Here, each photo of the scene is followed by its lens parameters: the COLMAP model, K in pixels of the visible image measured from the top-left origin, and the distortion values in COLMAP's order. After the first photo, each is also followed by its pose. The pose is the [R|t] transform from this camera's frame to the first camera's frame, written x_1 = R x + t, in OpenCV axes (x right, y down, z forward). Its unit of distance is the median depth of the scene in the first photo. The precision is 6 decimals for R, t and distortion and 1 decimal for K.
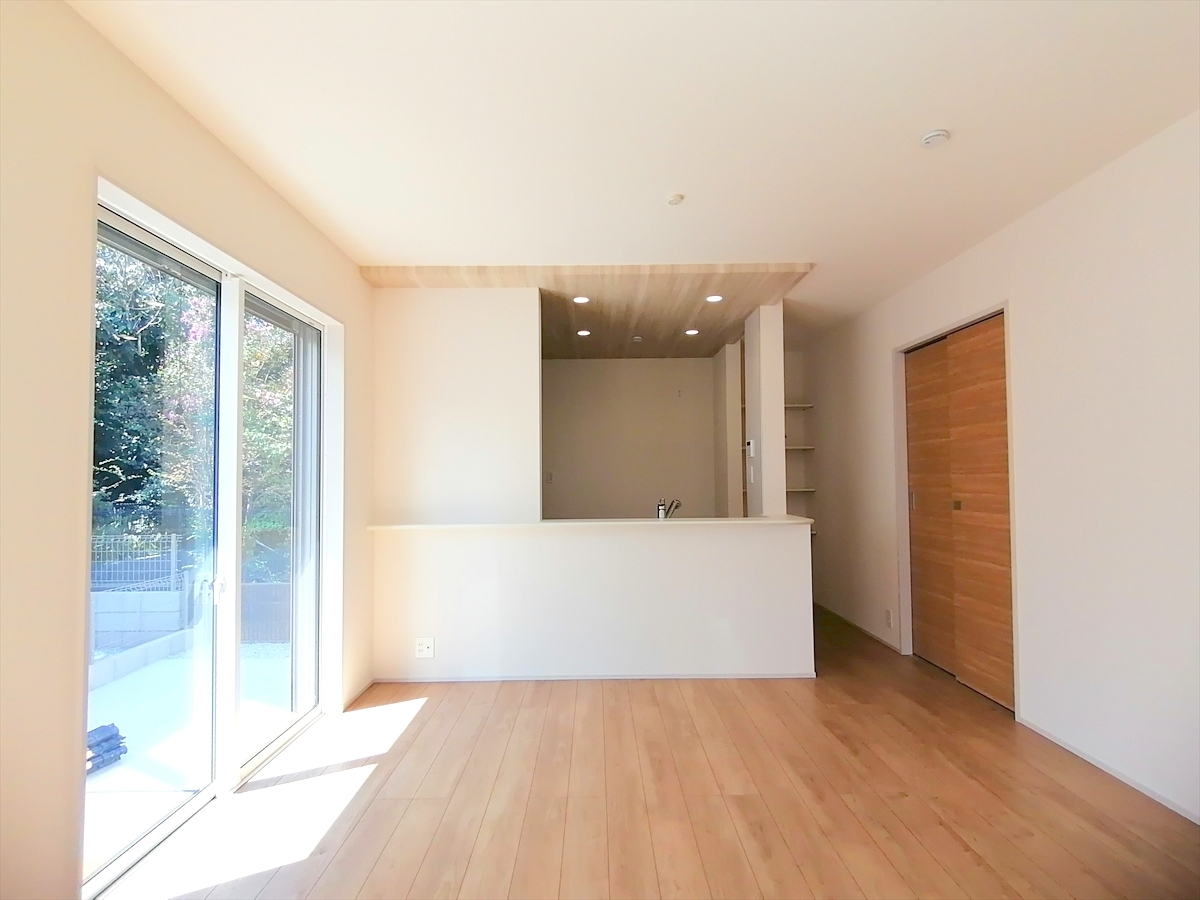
lens RADIAL K [[591.5, 0, 596.9], [0, 591.5, 457.8], [0, 0, 1]] dist [-0.001176, -0.001869]
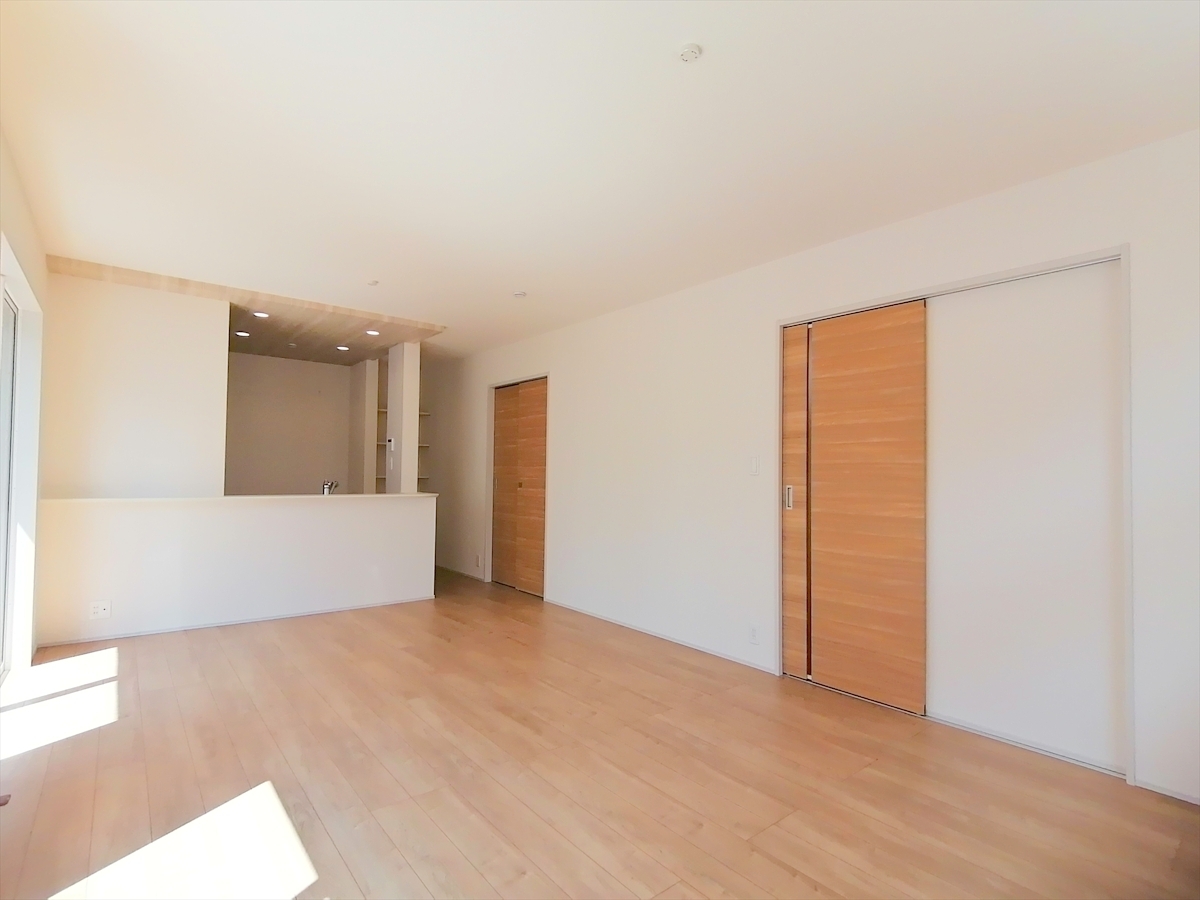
lens RADIAL K [[592.3, 0, 595.2], [0, 592.3, 464.9], [0, 0, 1]] dist [-0.003700, -0.000725]
pose [[0.780359, 0.030770, 0.624575, -0.274521], [-0.043682, 0.999031, 0.005360, 0.004567], [-0.623805, -0.031466, 0.780947, -0.441834]]
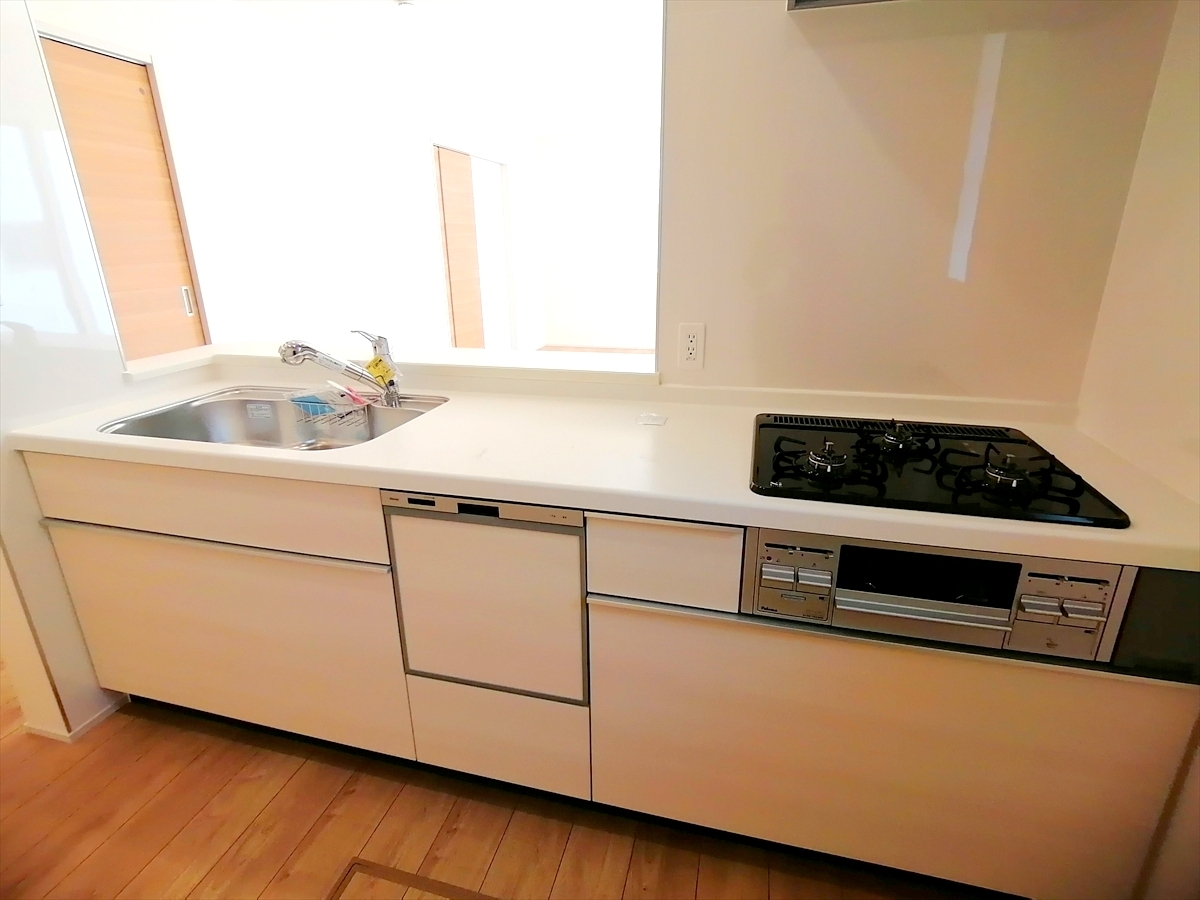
lens RADIAL K [[602.0, 0, 589.9], [0, 602.0, 445.6], [0, 0, 1]] dist [-0.002277, -0.000191]
pose [[-0.962845, -0.068893, 0.261119, -0.170981], [0.008970, 0.958221, 0.285888, 0.037115], [-0.269905, 0.277608, -0.922001, 1.532203]]
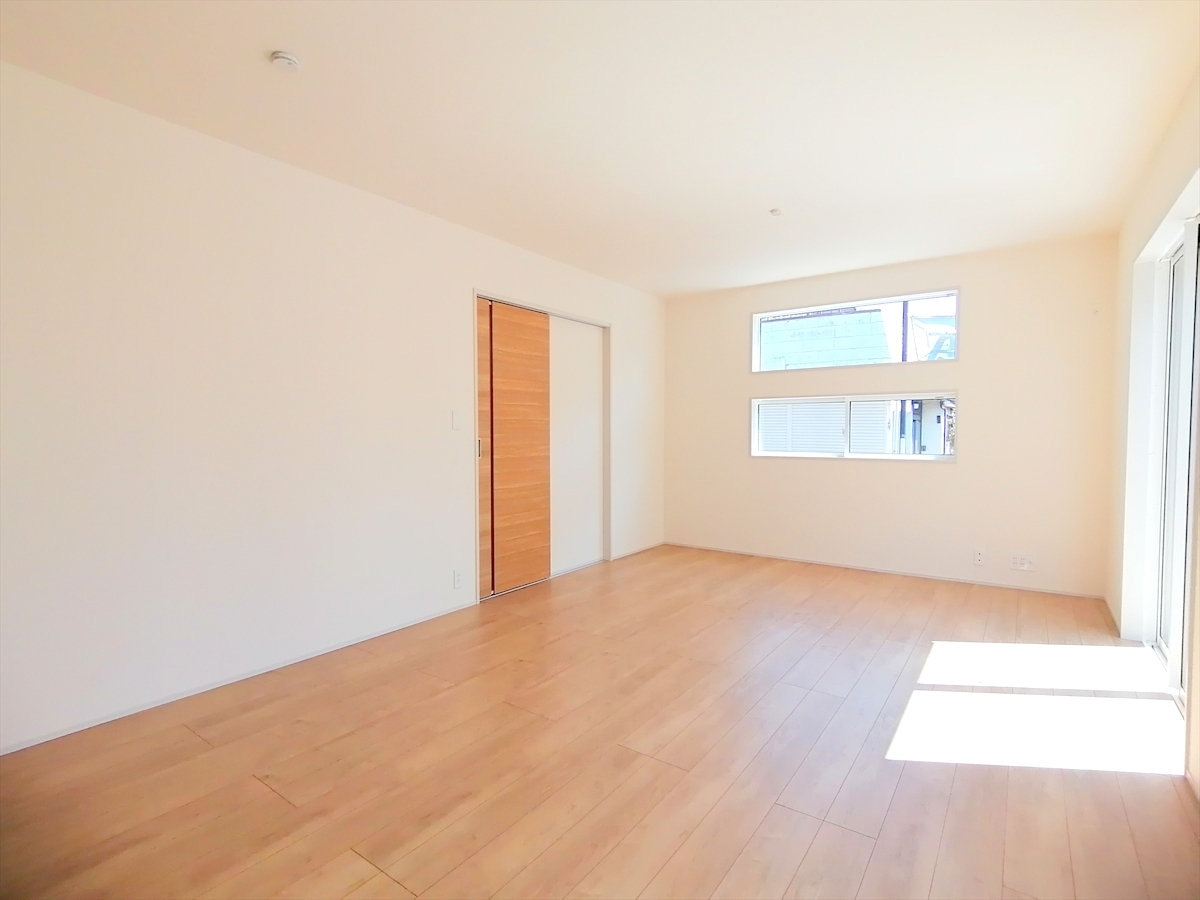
lens RADIAL K [[591.5, 0, 596.9], [0, 591.5, 457.8], [0, 0, 1]] dist [-0.001176, -0.001869]
pose [[-0.808486, -0.015418, 0.588313, -0.253695], [-0.008123, 0.999854, 0.015040, 0.049470], [-0.588459, 0.007381, -0.808493, 0.918312]]
